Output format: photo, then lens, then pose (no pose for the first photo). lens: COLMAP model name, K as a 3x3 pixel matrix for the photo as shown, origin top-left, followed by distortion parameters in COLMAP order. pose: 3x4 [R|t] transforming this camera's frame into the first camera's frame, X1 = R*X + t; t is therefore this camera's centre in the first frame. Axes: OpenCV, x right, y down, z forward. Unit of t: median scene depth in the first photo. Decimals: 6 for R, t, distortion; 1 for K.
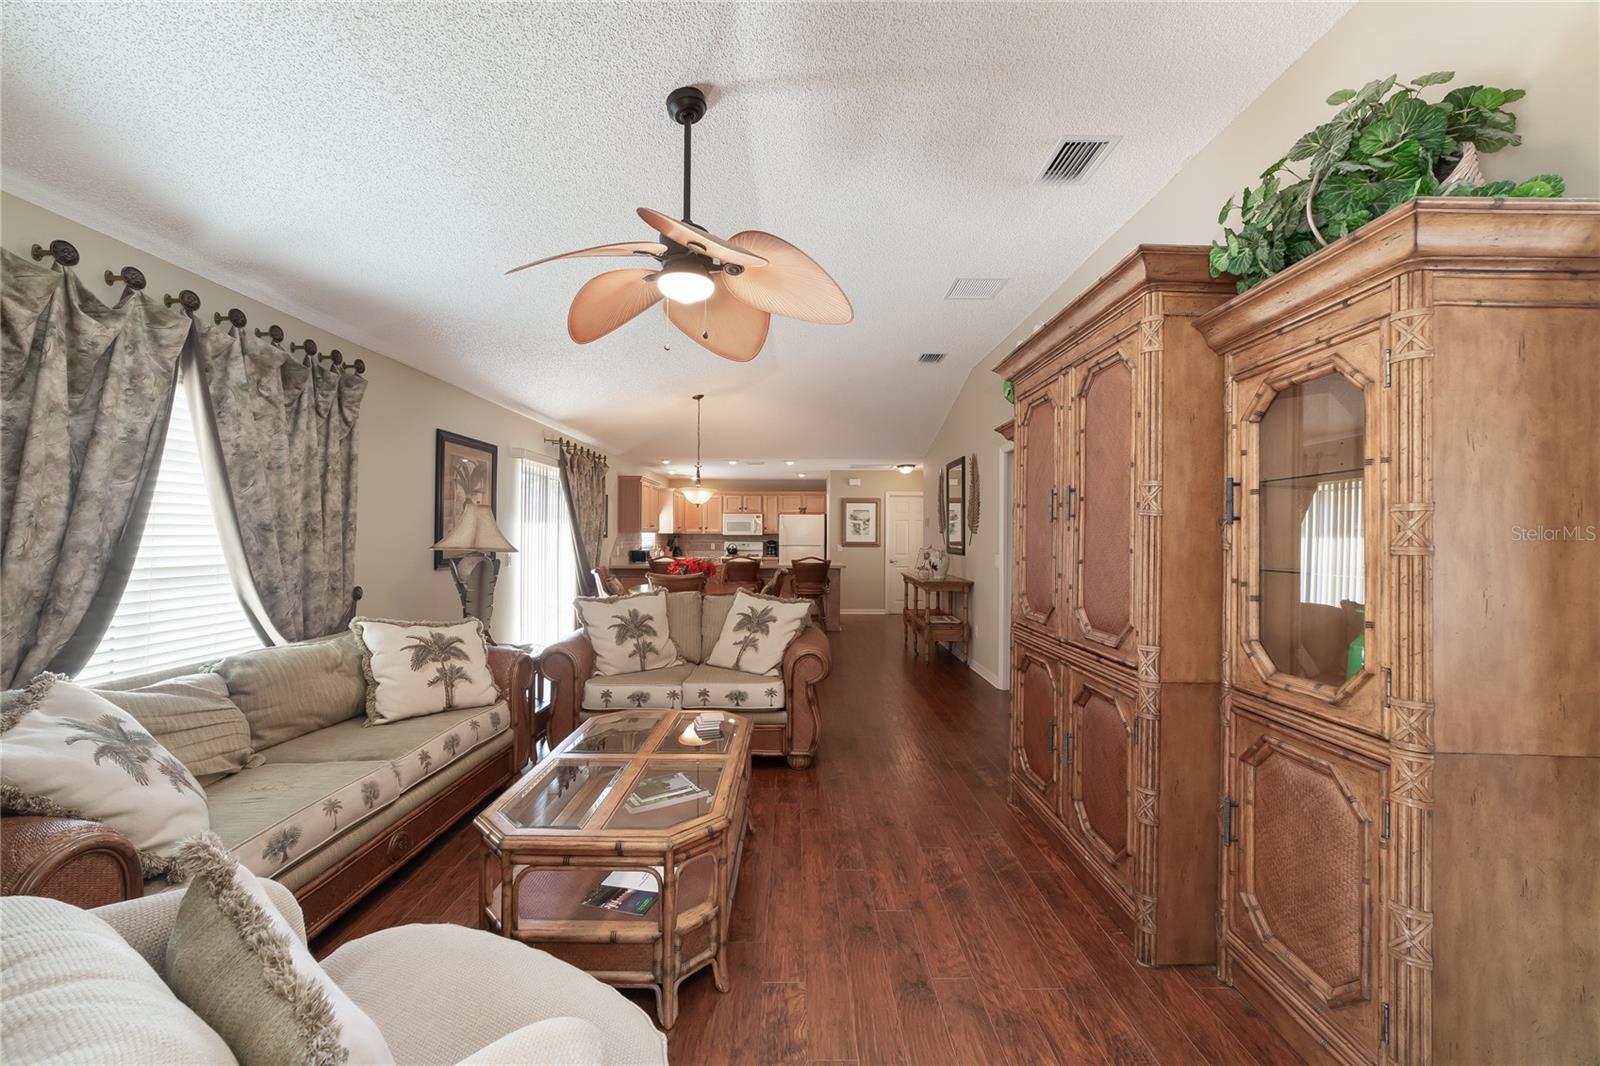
lens RADIAL K [[621.2, 0, 805.3], [0, 621.2, 524.1], [0, 0, 1]] dist [-0.013332, 0.000990]
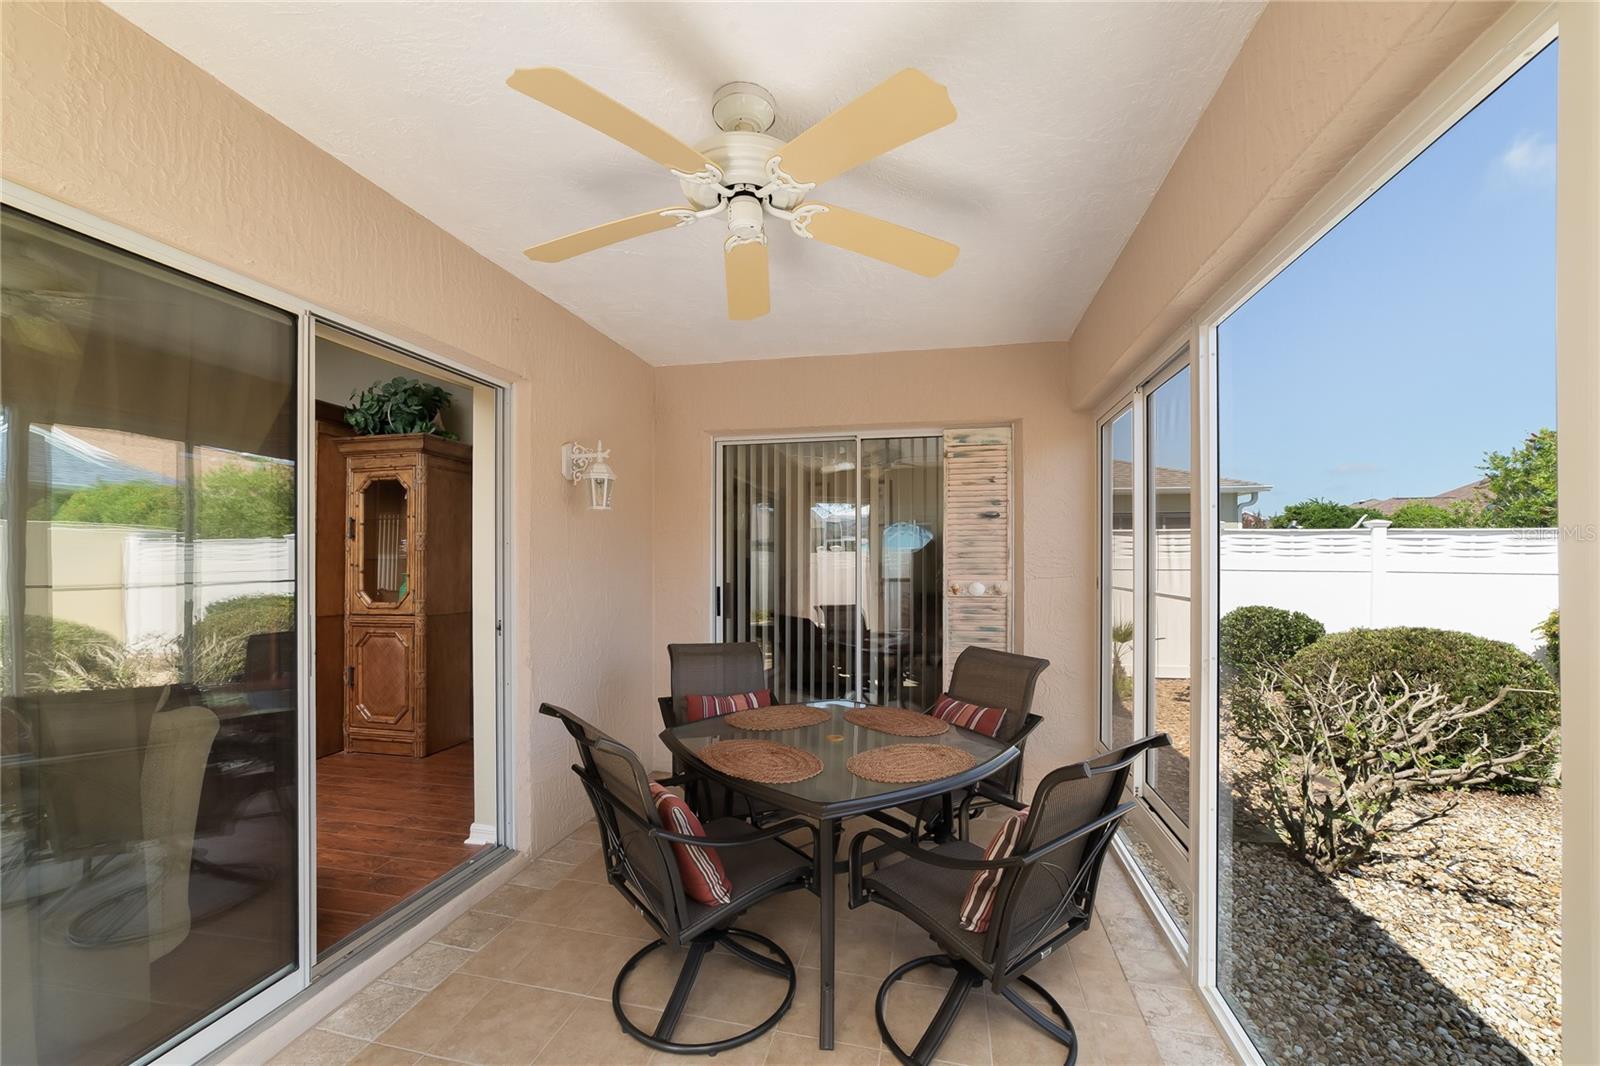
lens RADIAL K [[621.2, 0, 801.9], [0, 621.2, 542.8], [0, 0, 1]] dist [-0.013332, 0.000990]
pose [[0.229995, -0.005412, 0.973177, -0.570014], [-0.013703, 0.999867, 0.008799, -0.013980], [-0.973095, -0.015359, 0.229890, -0.561587]]
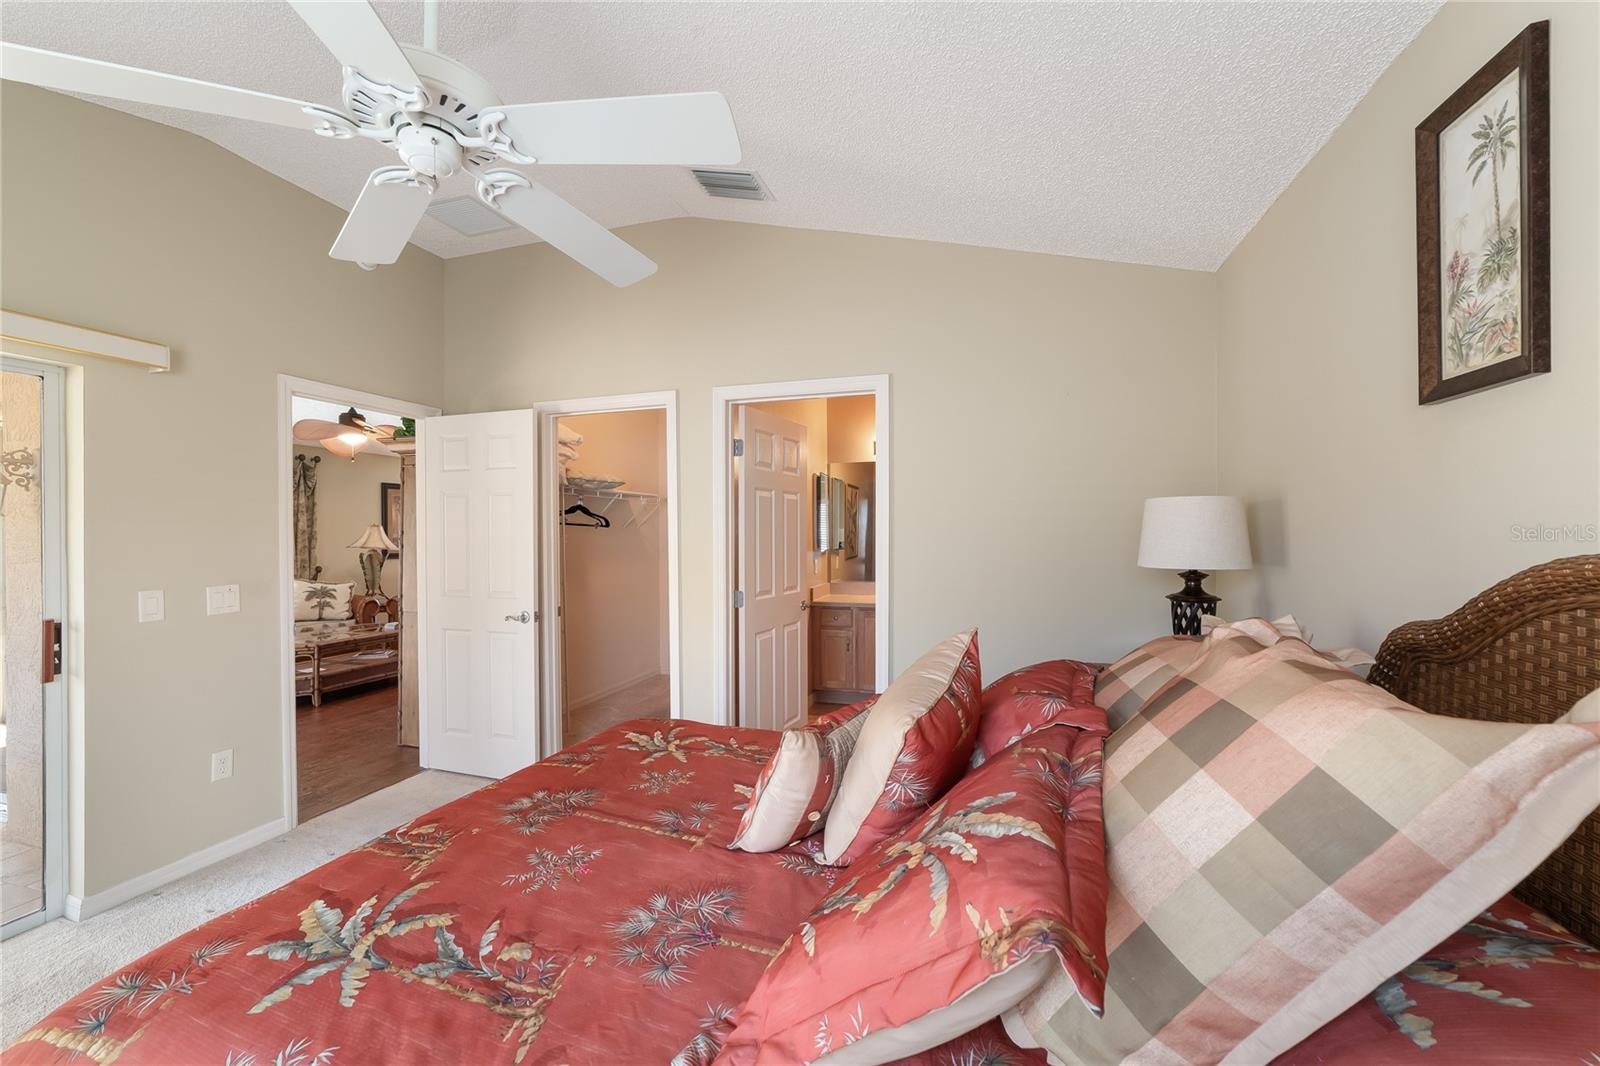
lens RADIAL K [[621.2, 0, 804.0], [0, 621.2, 532.9], [0, 0, 1]] dist [-0.013332, 0.000990]
pose [[0.960617, -0.013872, -0.277530, 1.437868], [0.018472, 0.999732, 0.013966, -0.009587], [0.277262, -0.018542, 0.960615, -0.540557]]
